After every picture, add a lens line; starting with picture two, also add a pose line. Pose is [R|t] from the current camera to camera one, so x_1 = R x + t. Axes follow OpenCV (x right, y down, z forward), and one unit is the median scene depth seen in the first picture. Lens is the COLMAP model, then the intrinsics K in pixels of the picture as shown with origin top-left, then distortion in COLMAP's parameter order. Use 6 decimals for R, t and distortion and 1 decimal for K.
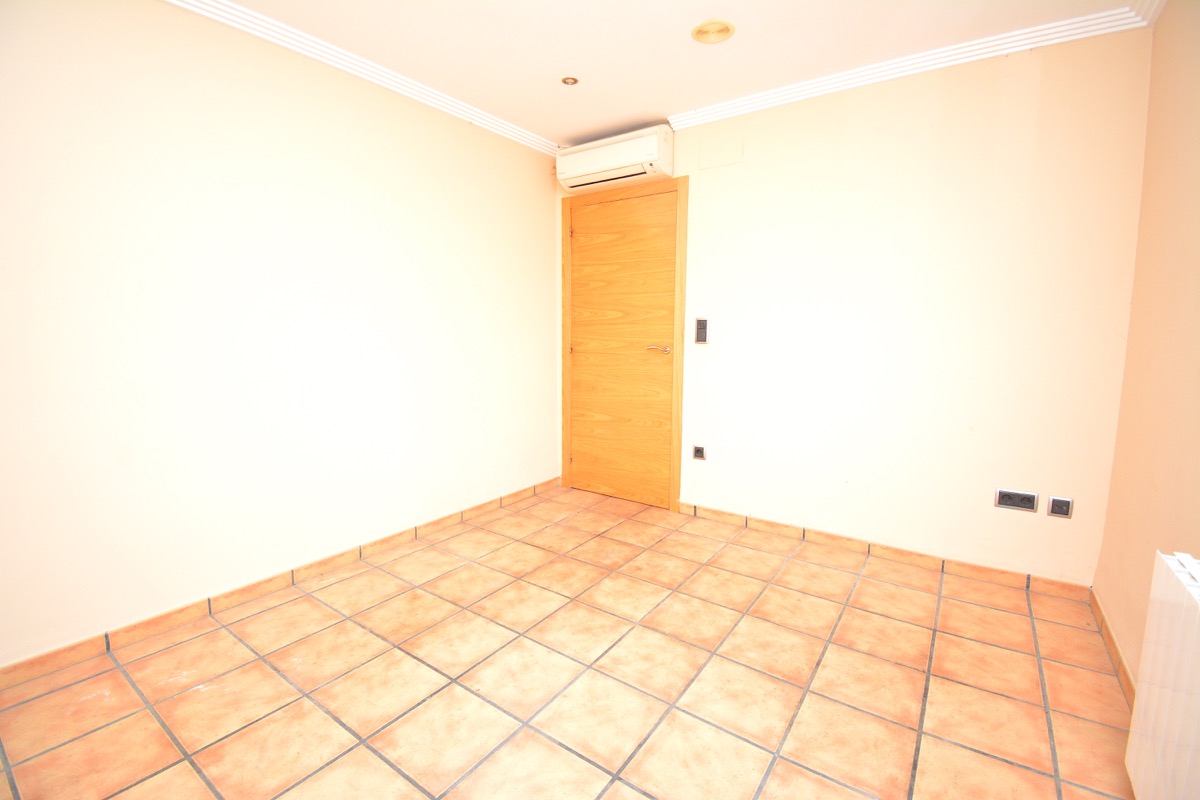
lens RADIAL K [[523.7, 0, 599.0], [0, 523.7, 392.4], [0, 0, 1]] dist [0.020307, -0.025682]
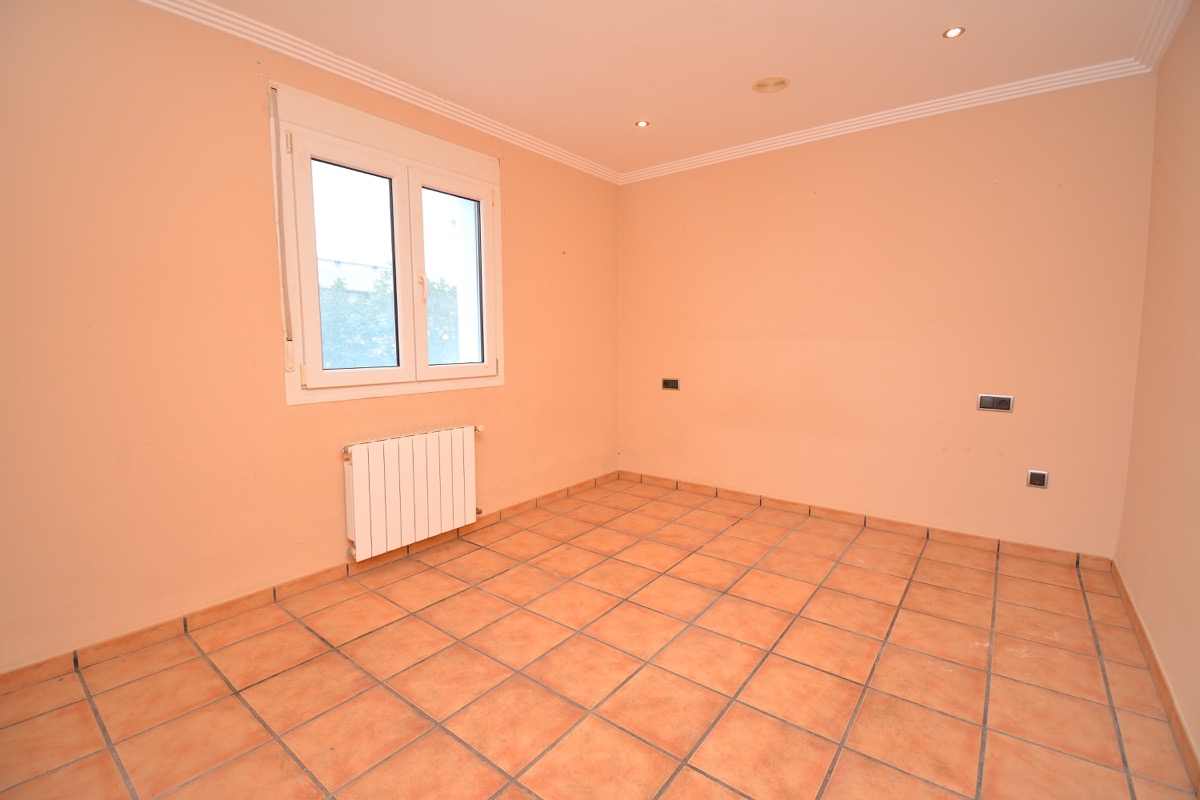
lens RADIAL K [[523.7, 0, 599.0], [0, 523.7, 392.4], [0, 0, 1]] dist [0.020307, -0.025682]
pose [[-0.998933, -0.005868, 0.045799, 0.031143], [0.004214, 0.976164, 0.216995, -0.204278], [-0.045980, 0.216957, -0.975098, 1.807017]]
